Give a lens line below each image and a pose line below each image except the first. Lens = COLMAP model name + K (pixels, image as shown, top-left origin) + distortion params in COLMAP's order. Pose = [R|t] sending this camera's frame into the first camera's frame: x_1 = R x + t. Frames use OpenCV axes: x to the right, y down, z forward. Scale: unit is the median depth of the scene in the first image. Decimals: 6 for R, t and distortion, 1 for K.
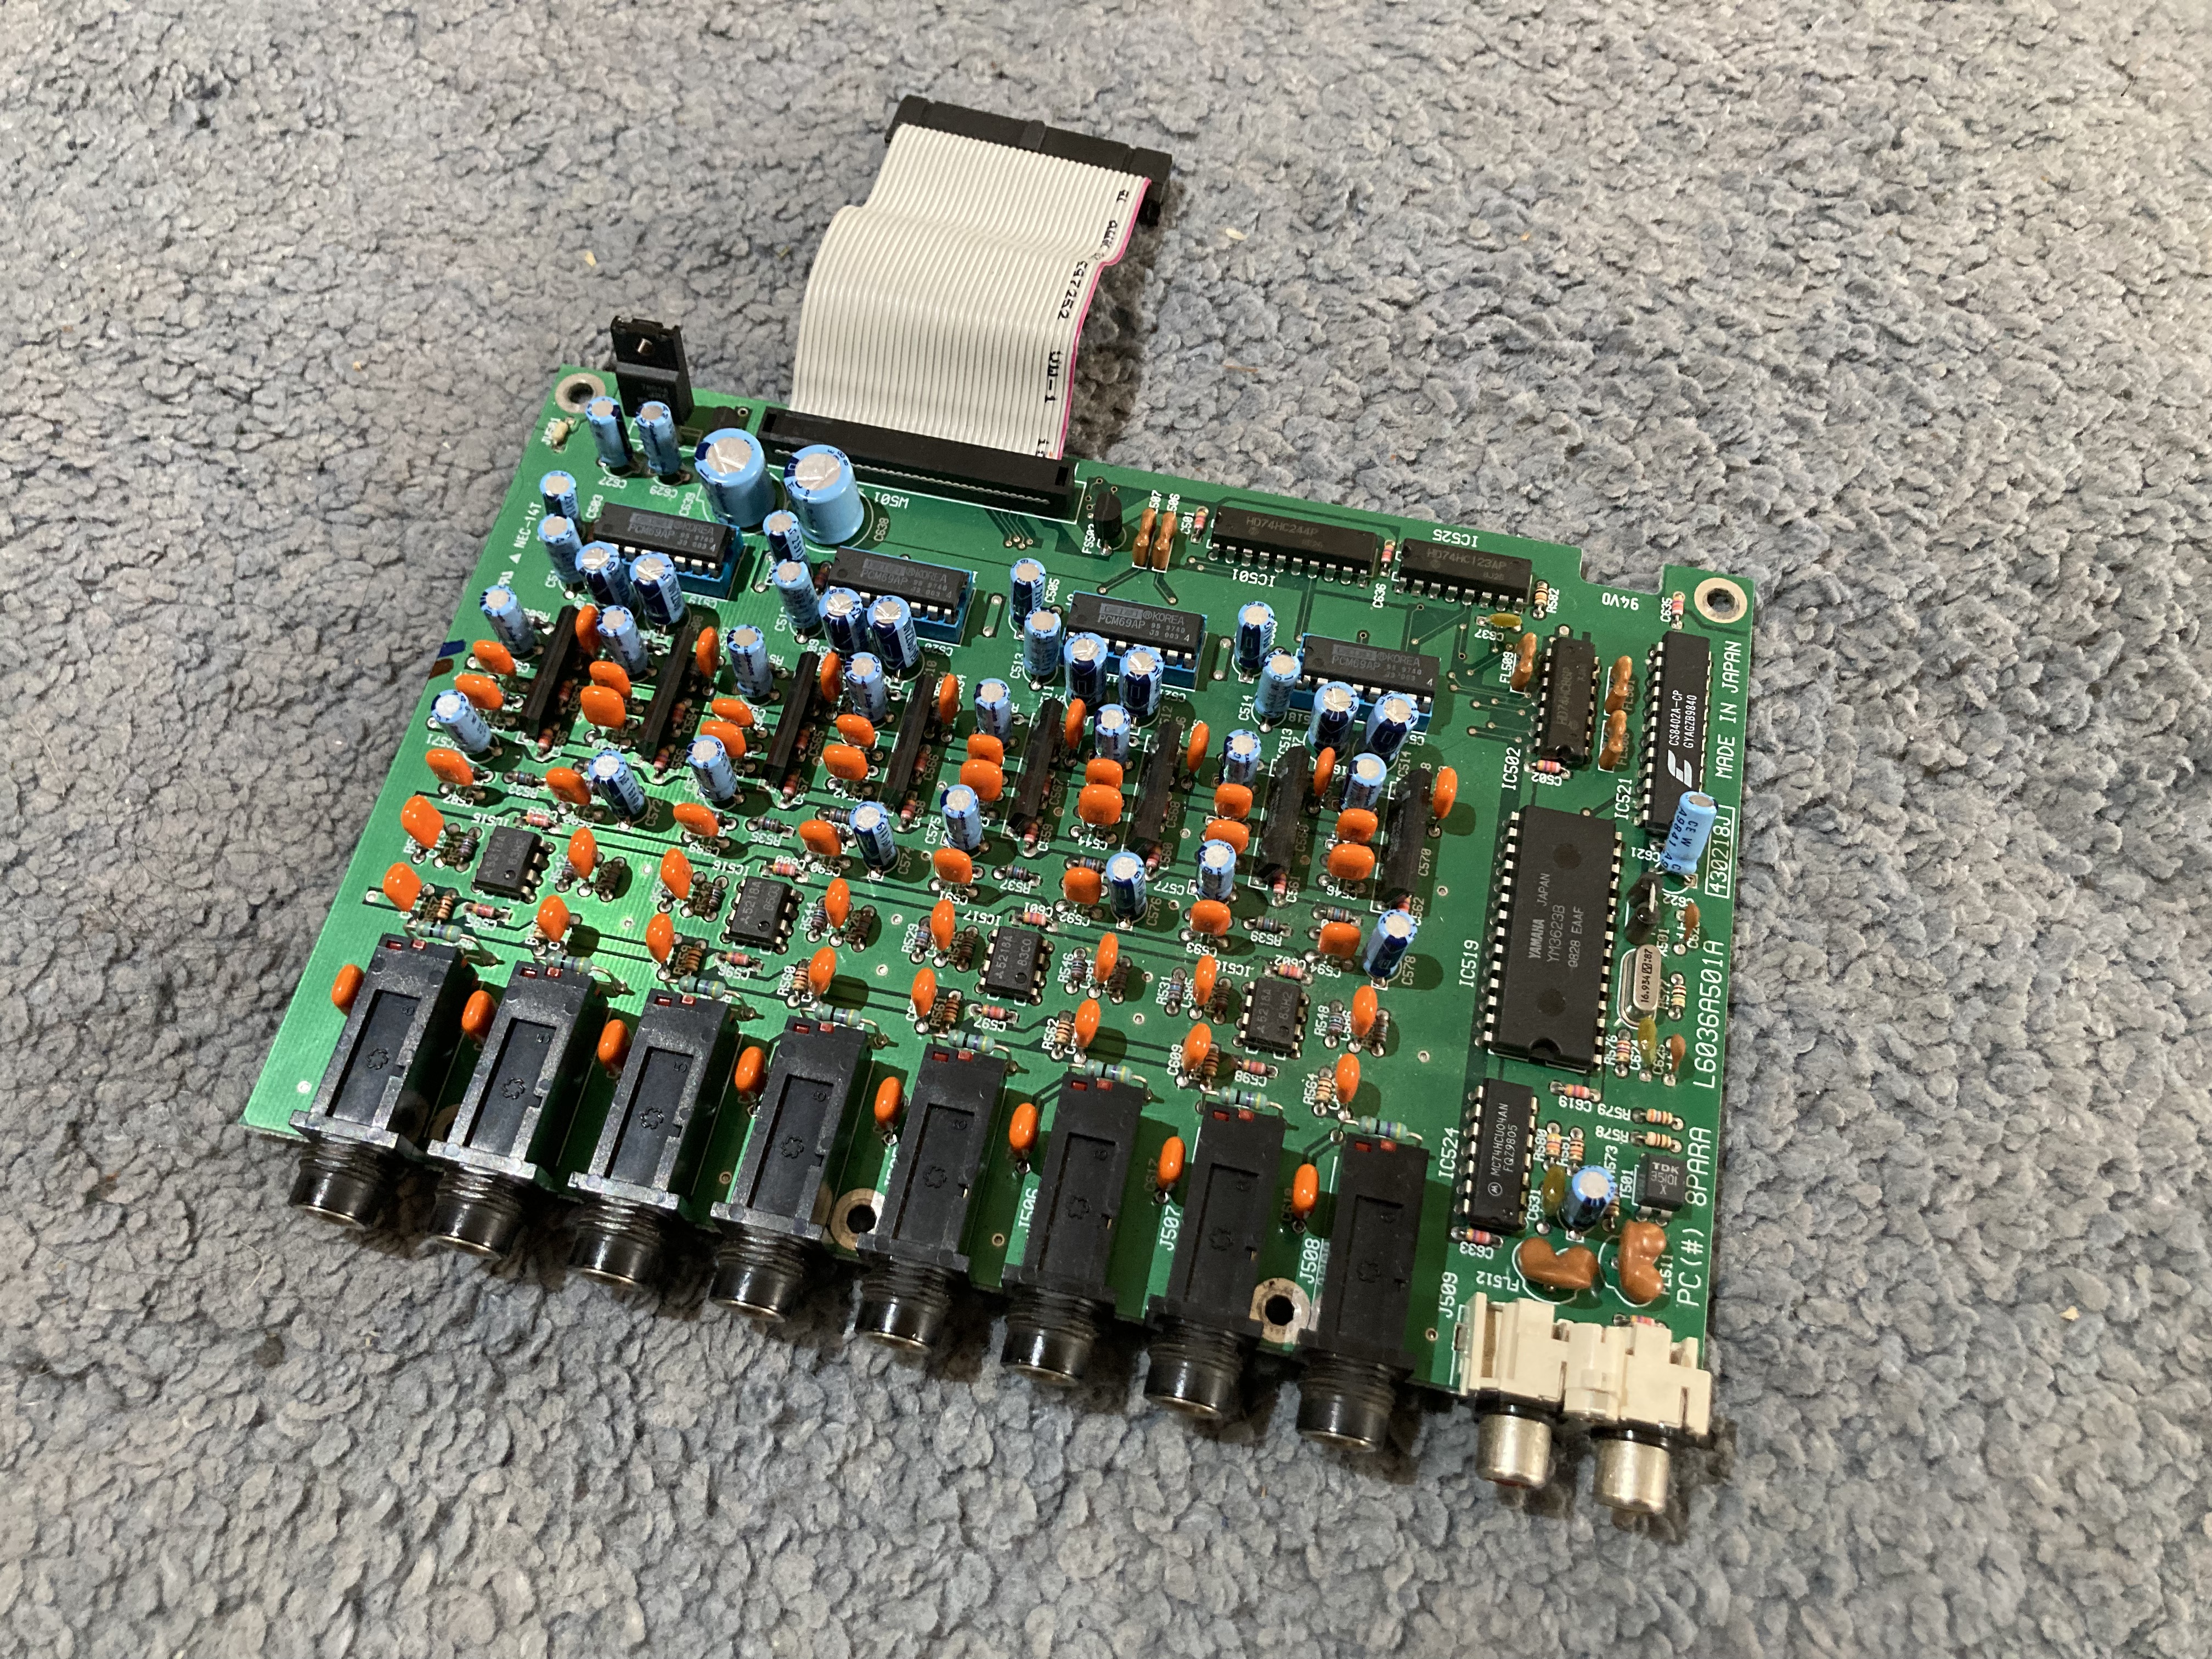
lens RADIAL K [[1854.4, 0, 1106.0], [0, 1854.4, 829.5], [0, 0, 1]] dist [-0.021238, 0.008422]
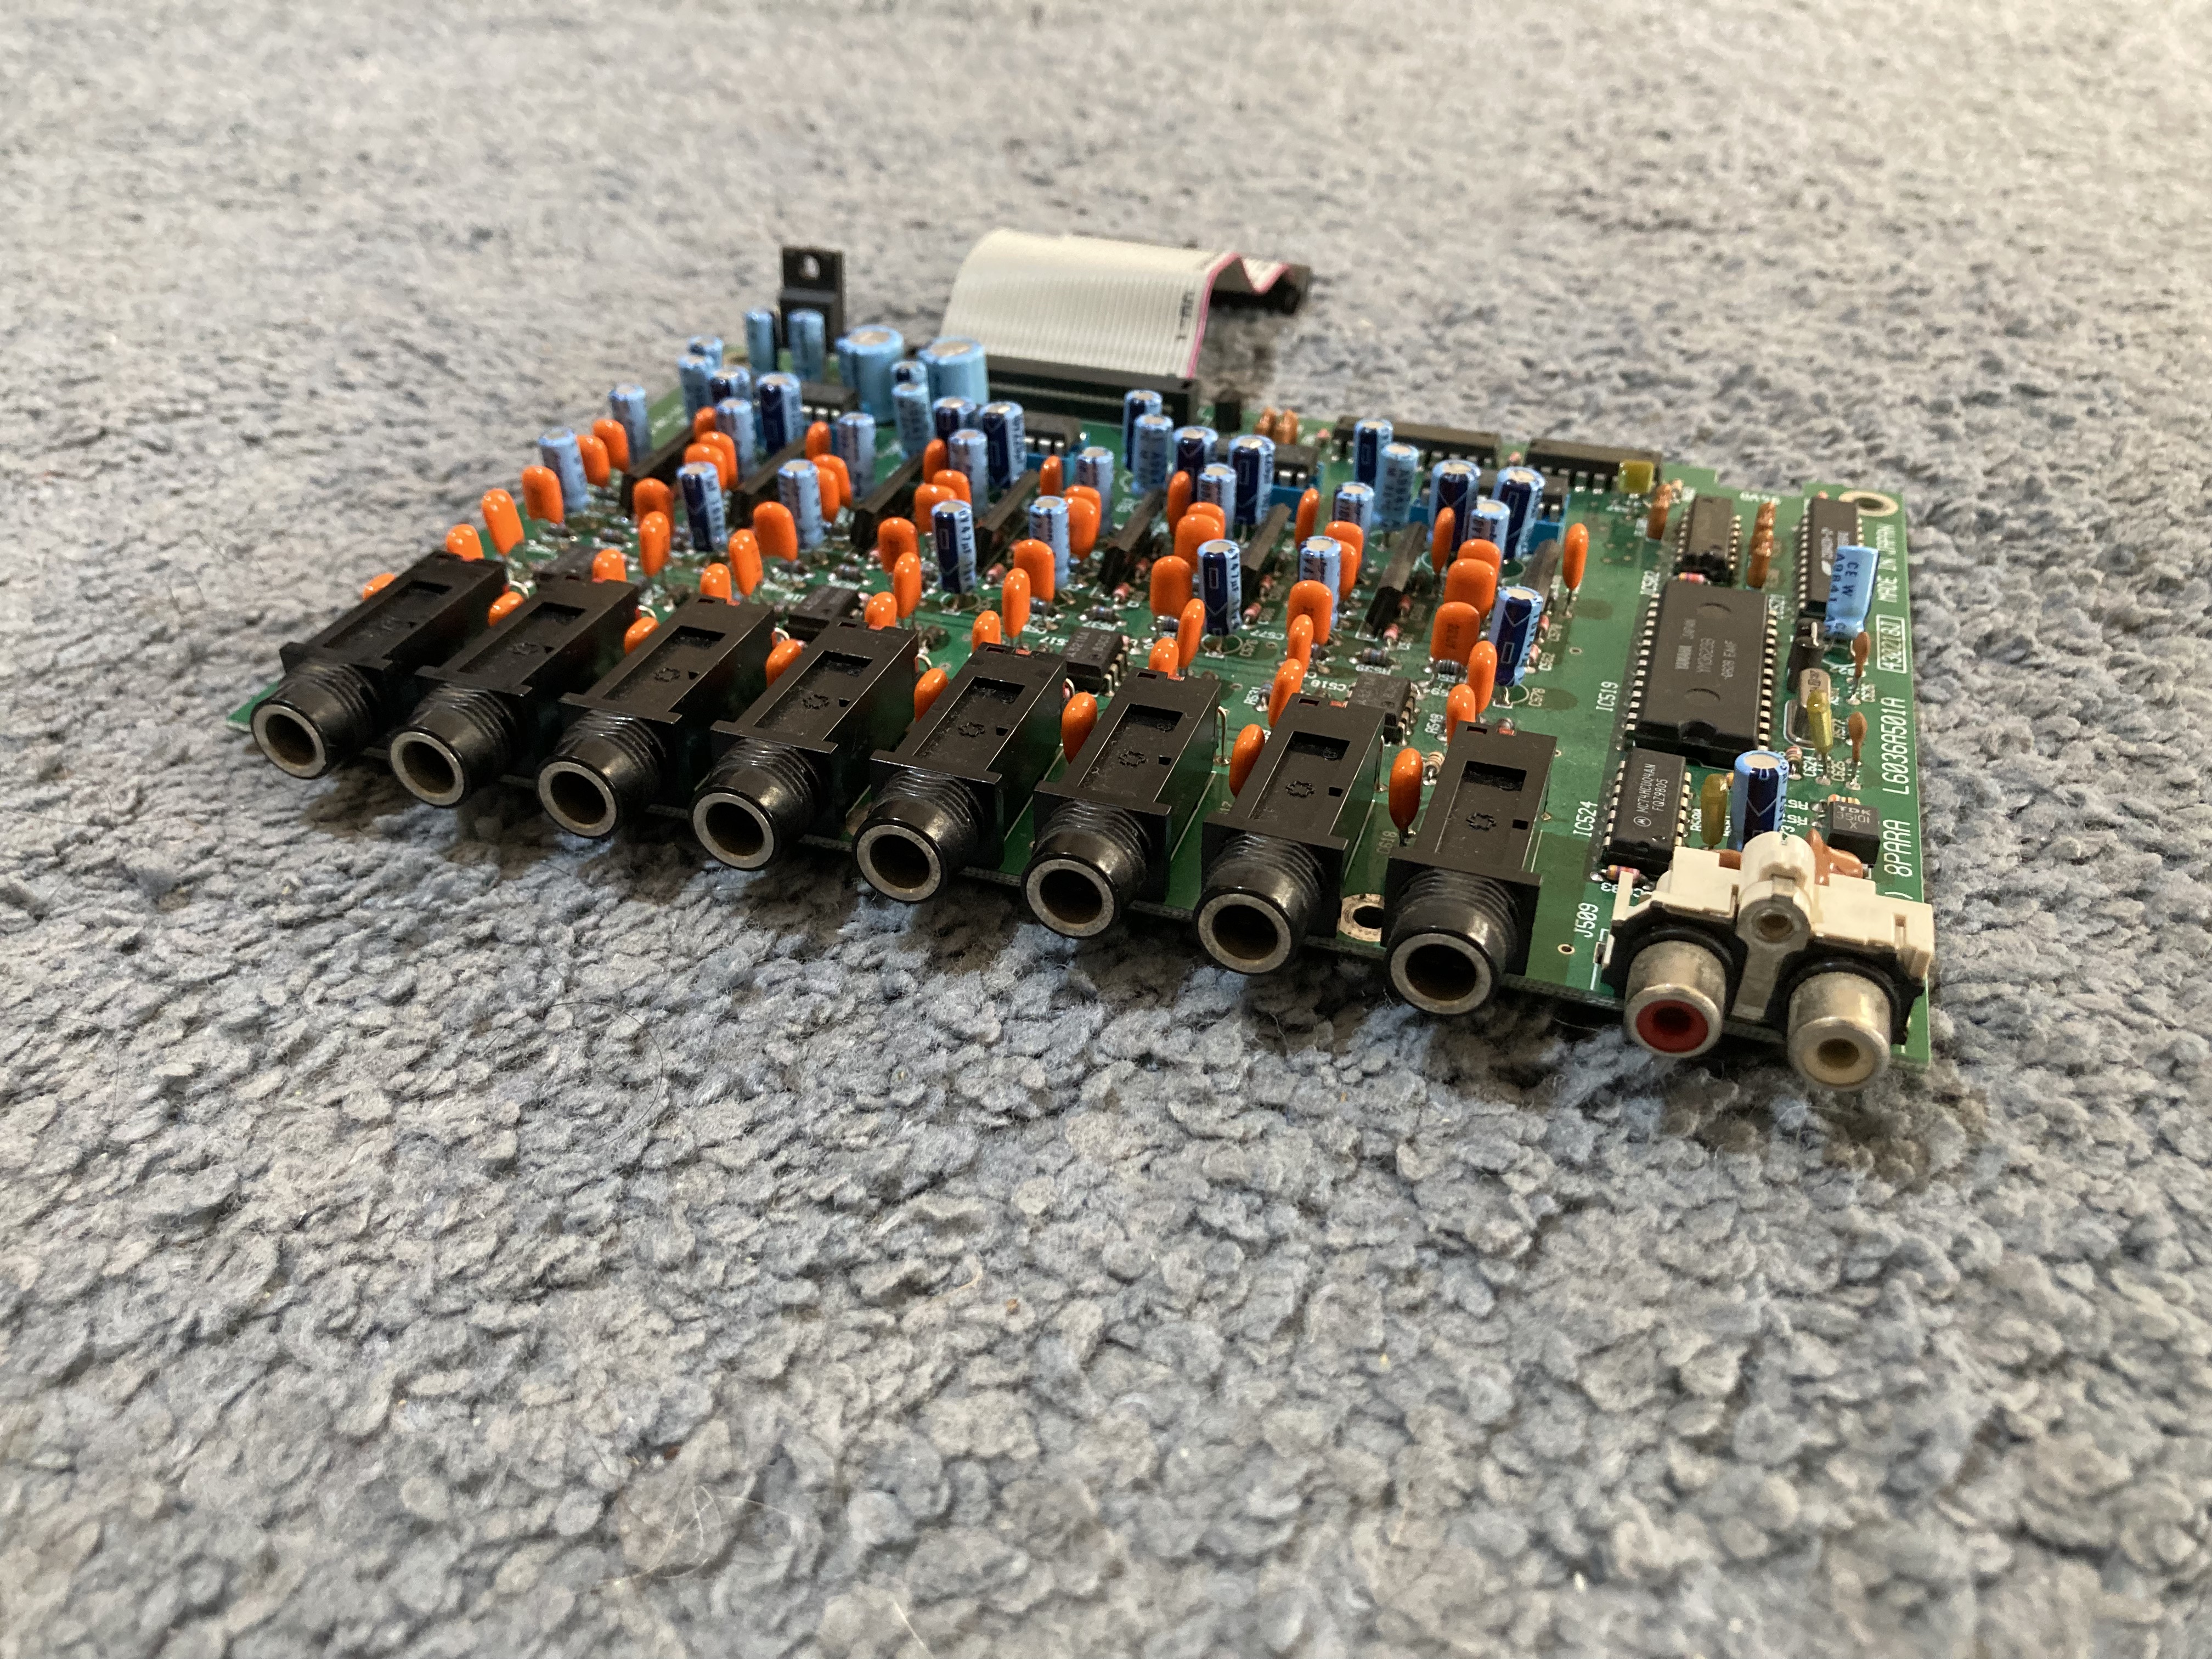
lens RADIAL K [[1854.4, 0, 1106.0], [0, 1854.4, 829.5], [0, 0, 1]] dist [-0.021238, 0.008422]
pose [[0.993219, 0.044792, -0.107281, 0.056095], [-0.090930, 0.874288, -0.476815, 0.551098], [0.072437, 0.483337, 0.872432, 0.241469]]
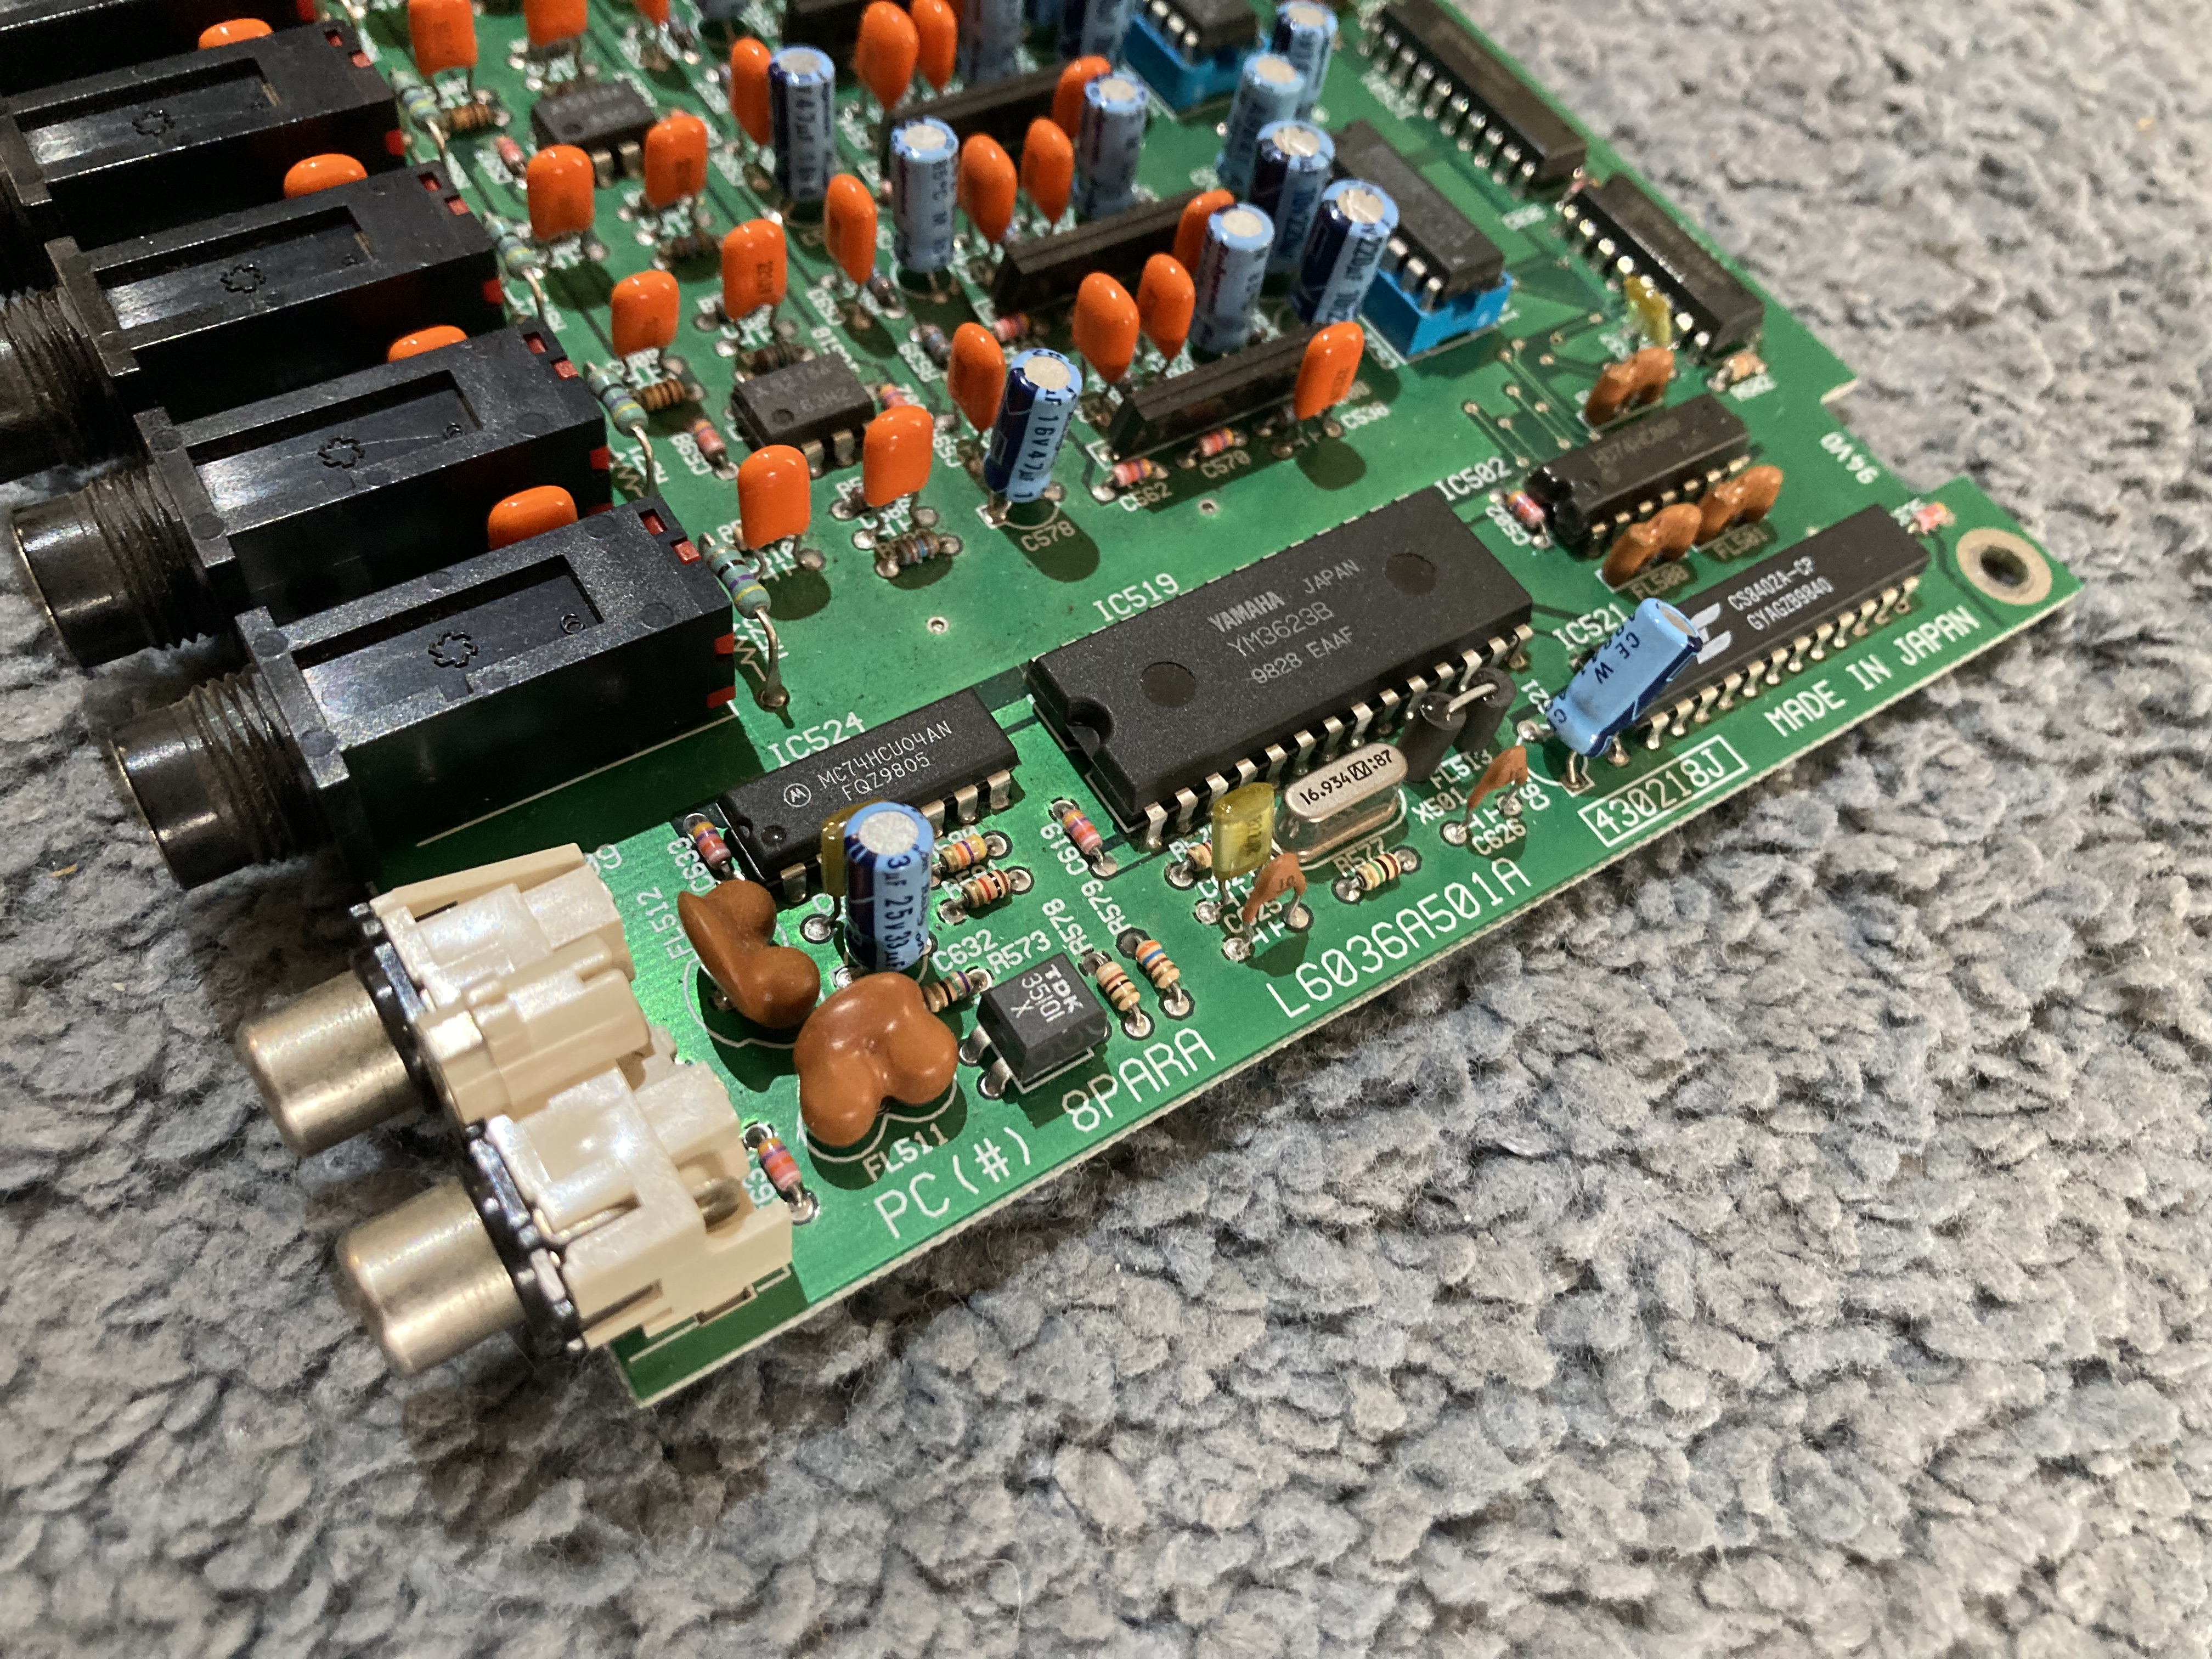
lens RADIAL K [[1854.4, 0, 1106.0], [0, 1854.4, 829.5], [0, 0, 1]] dist [-0.021238, 0.008422]
pose [[0.707324, 0.637710, -0.304991, 0.388148], [-0.681561, 0.729697, -0.054918, 0.154095], [0.187530, 0.246715, 0.950770, 0.487962]]
